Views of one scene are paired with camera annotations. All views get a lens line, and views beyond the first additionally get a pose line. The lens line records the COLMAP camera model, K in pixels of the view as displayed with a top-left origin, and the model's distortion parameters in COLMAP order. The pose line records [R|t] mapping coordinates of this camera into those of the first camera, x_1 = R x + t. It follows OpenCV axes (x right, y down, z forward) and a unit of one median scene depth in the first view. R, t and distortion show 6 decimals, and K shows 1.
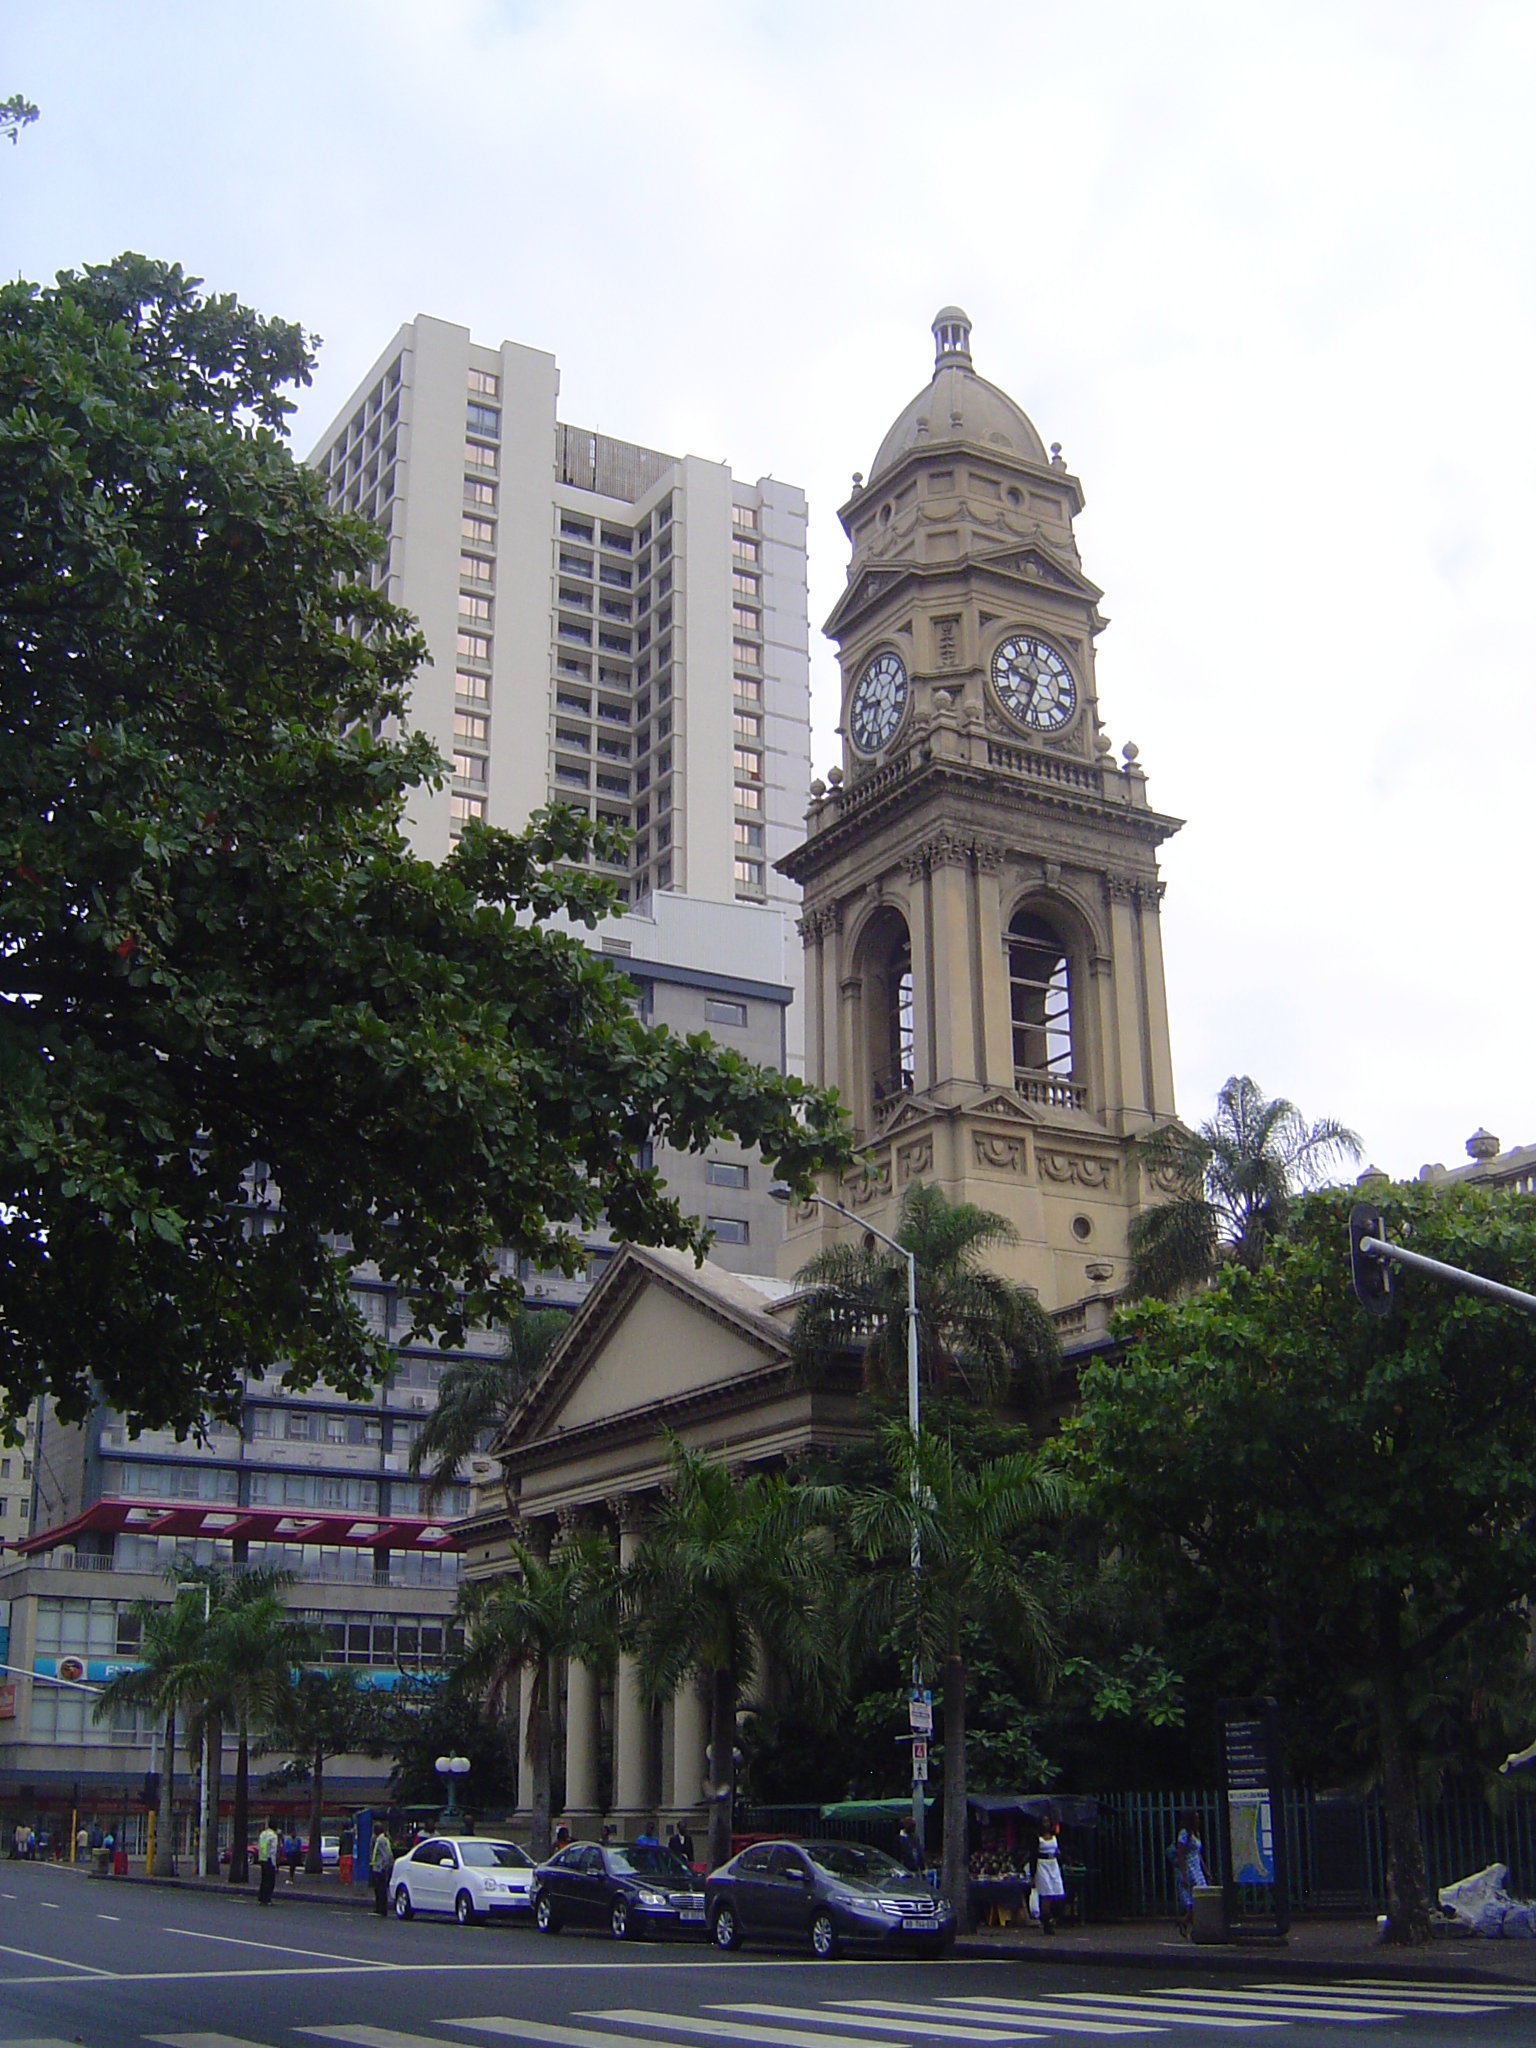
lens RADIAL K [[2366.6, 0, 768.0], [0, 2366.6, 1024.0], [0, 0, 1]] dist [-0.125646, -0.003907]
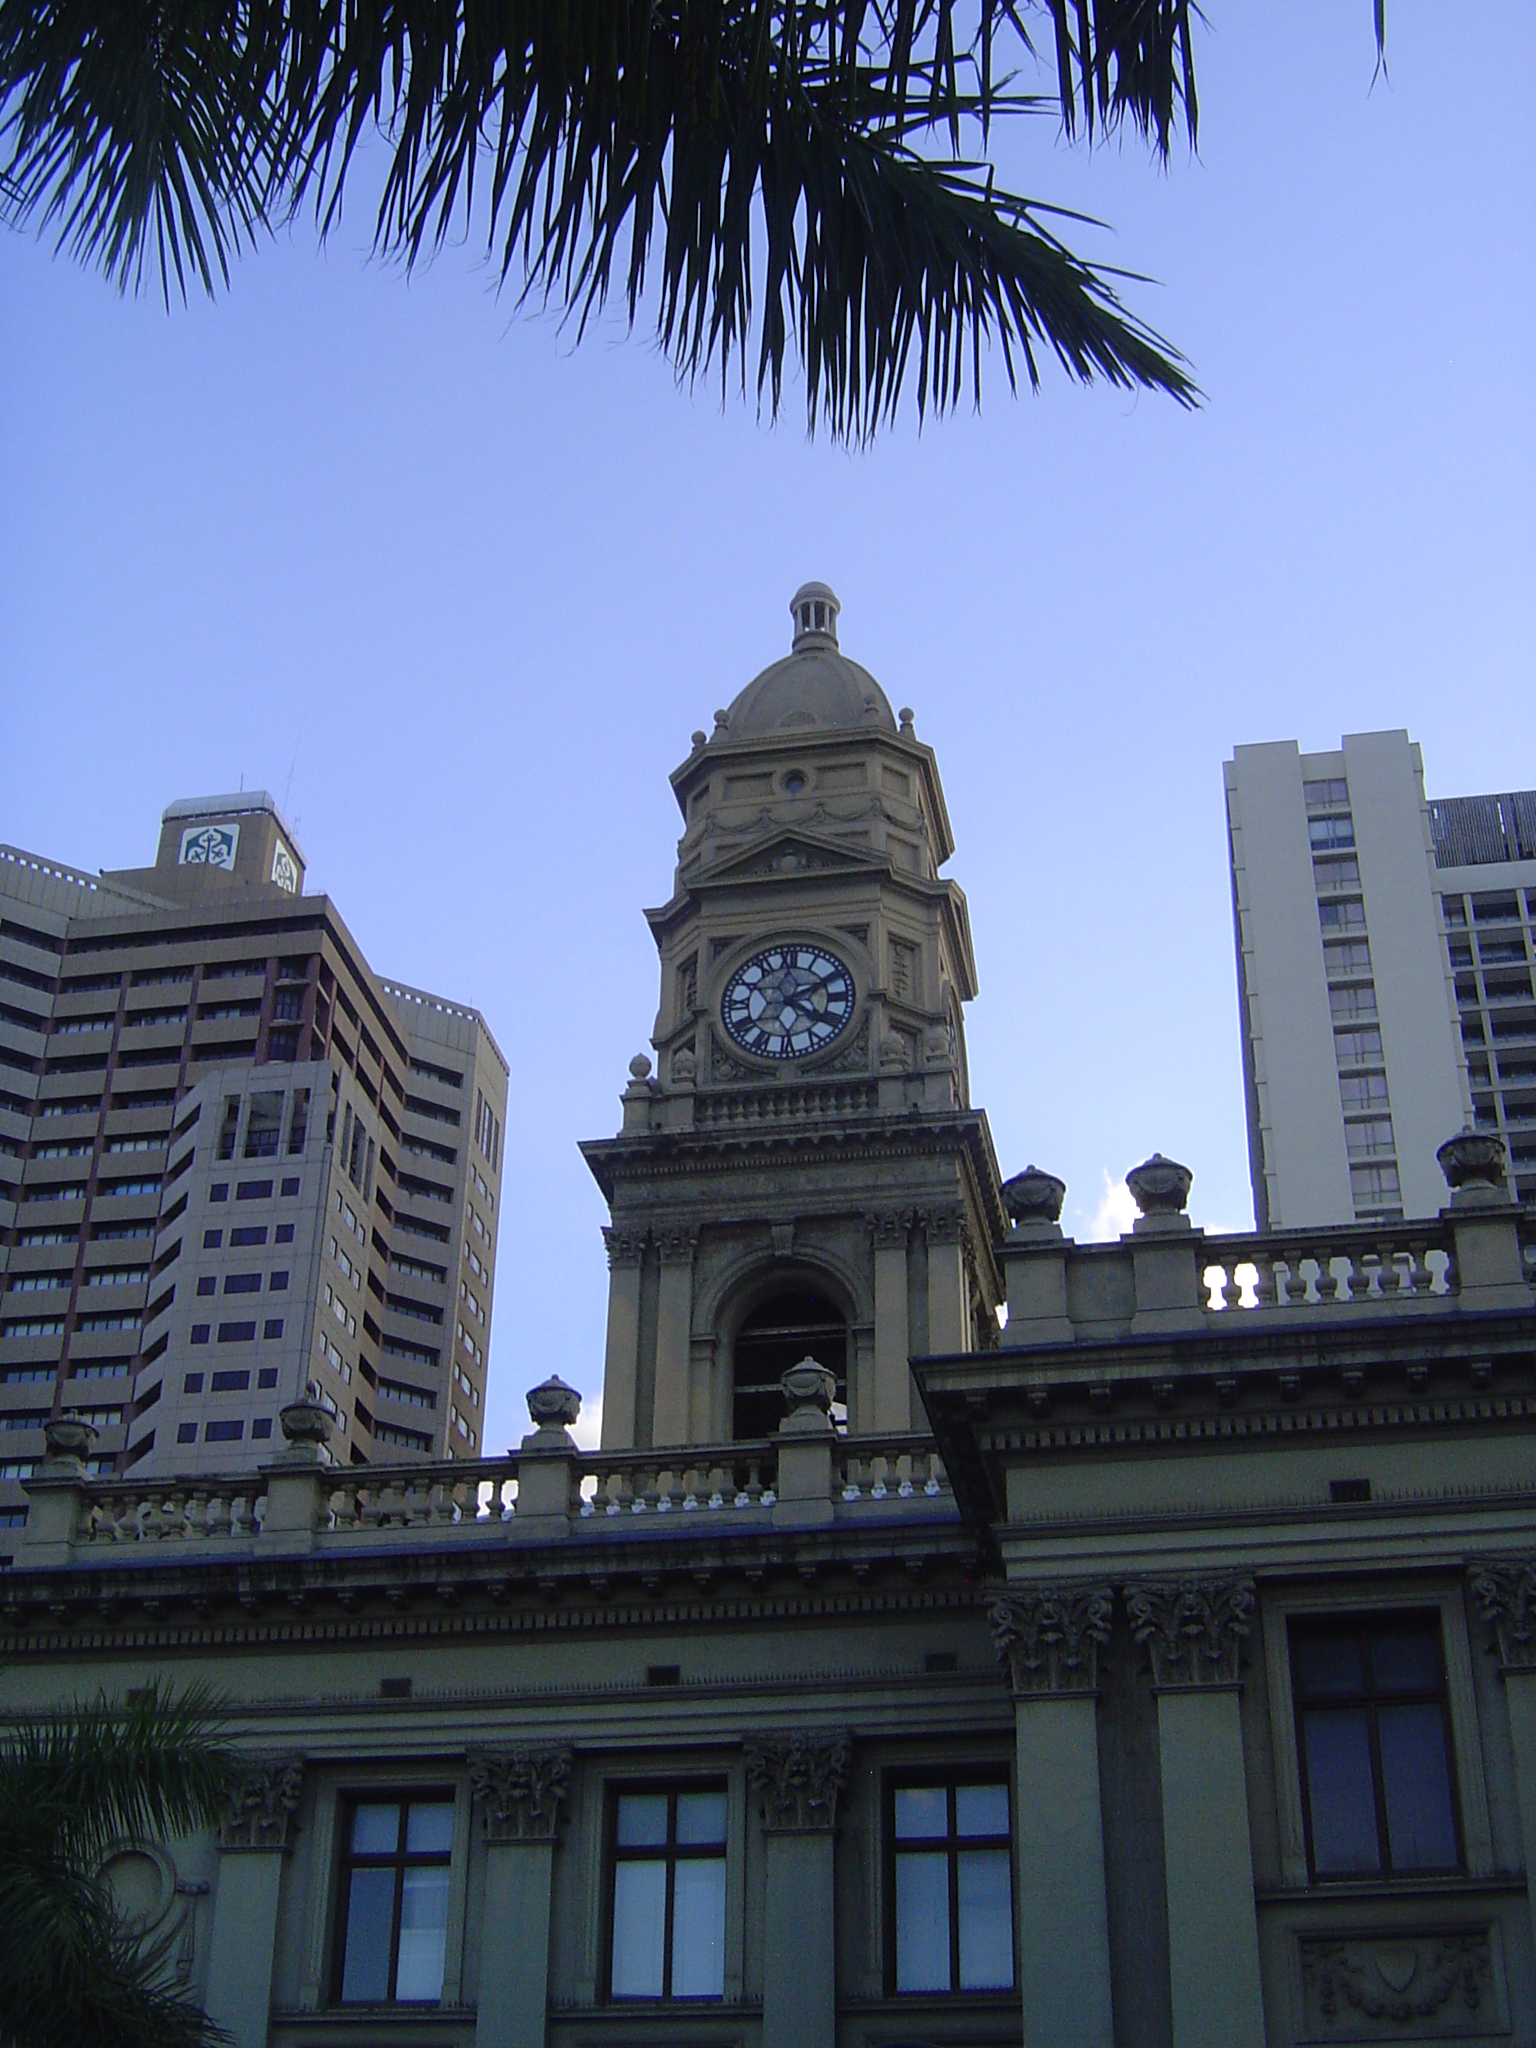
lens RADIAL K [[2583.4, 0, 768.0], [0, 2583.4, 1024.0], [0, 0, 1]] dist [-0.003588, -0.000346]
pose [[0.757542, -0.325108, -0.566069, 0.582545], [0.189810, 0.939393, -0.285505, 0.103008], [0.624581, 0.108836, 0.773339, 0.337460]]
